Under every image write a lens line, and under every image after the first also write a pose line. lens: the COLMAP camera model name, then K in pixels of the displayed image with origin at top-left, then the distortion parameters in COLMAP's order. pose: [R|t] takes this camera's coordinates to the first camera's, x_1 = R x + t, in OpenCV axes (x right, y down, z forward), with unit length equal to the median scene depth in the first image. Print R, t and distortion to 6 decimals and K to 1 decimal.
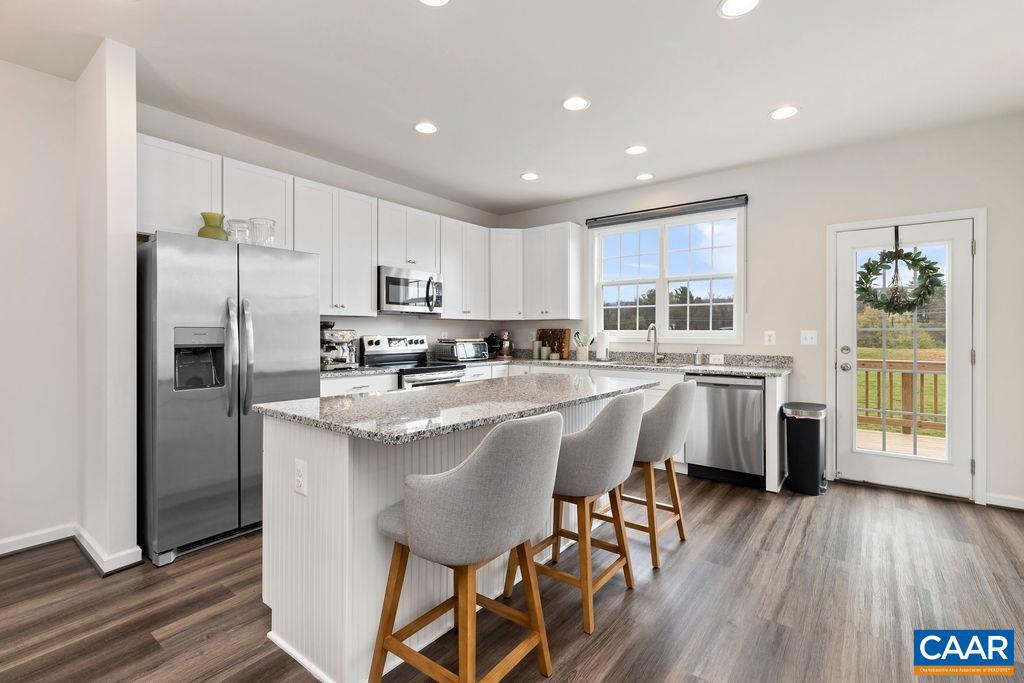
lens RADIAL K [[470.7, 0, 502.6], [0, 470.7, 333.6], [0, 0, 1]] dist [-0.000516, 0.000212]
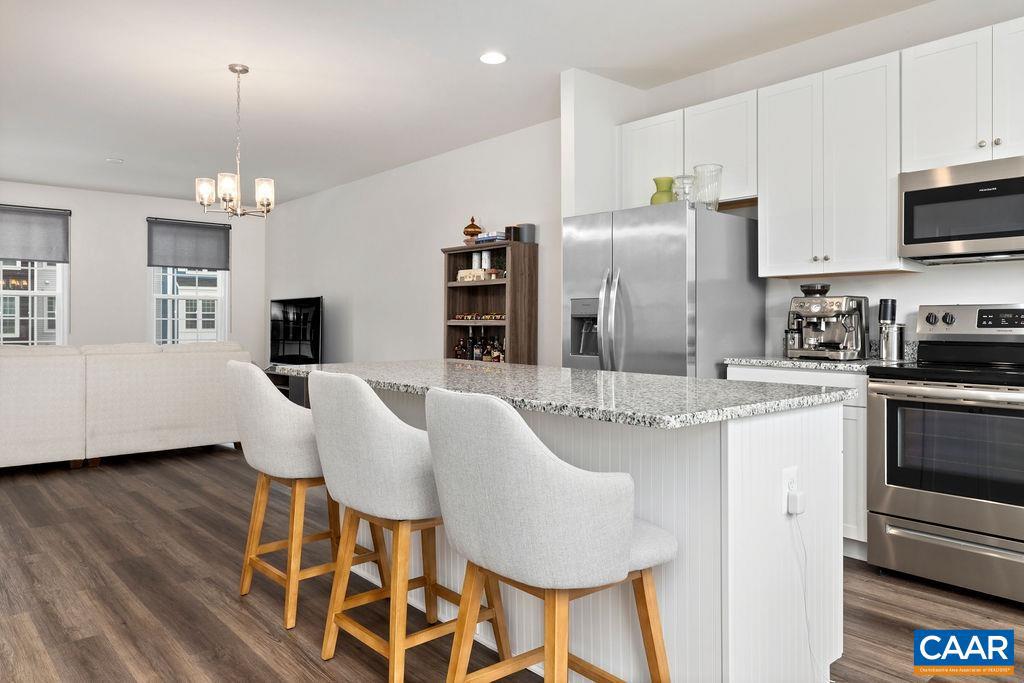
lens RADIAL K [[717.7, 0, 515.7], [0, 717.7, 319.8], [0, 0, 1]] dist [0.004474, -0.002110]
pose [[-0.173238, -0.000075, -0.984880, 0.590355], [-0.001054, 0.999999, 0.000110, 0.021047], [0.984879, 0.001057, -0.173238, 0.671993]]
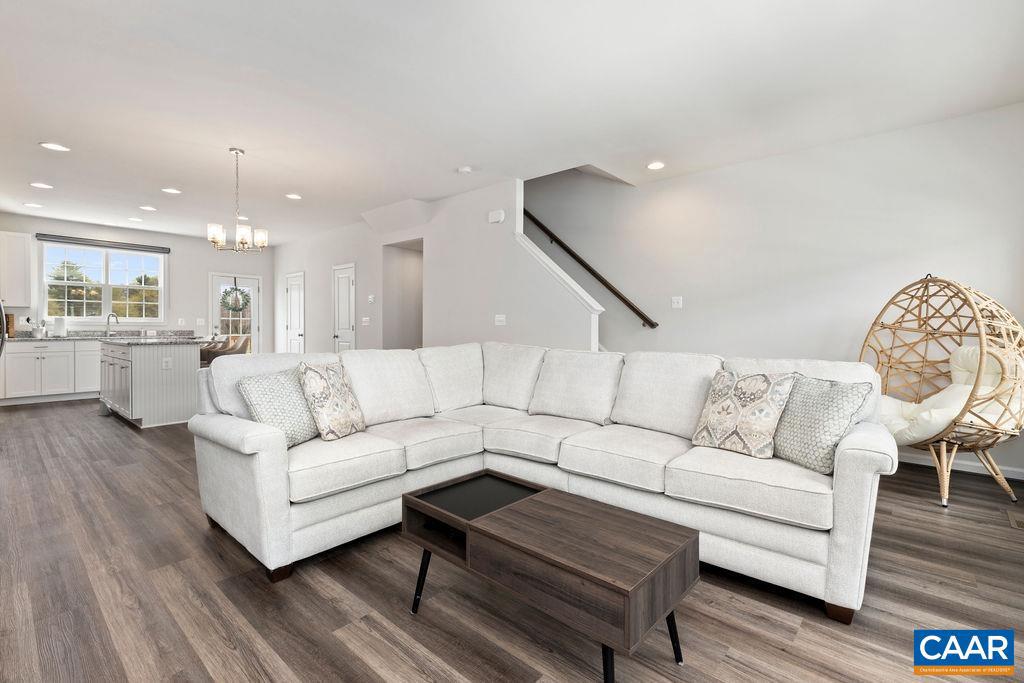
lens RADIAL K [[470.7, 0, 527.4], [0, 470.7, 333.2], [0, 0, 1]] dist [-0.000516, 0.000212]
pose [[0.050099, -0.014389, 0.998641, -1.294426], [-0.003299, 0.999888, 0.014572, 0.022366], [-0.998739, -0.004024, 0.050046, -0.553479]]
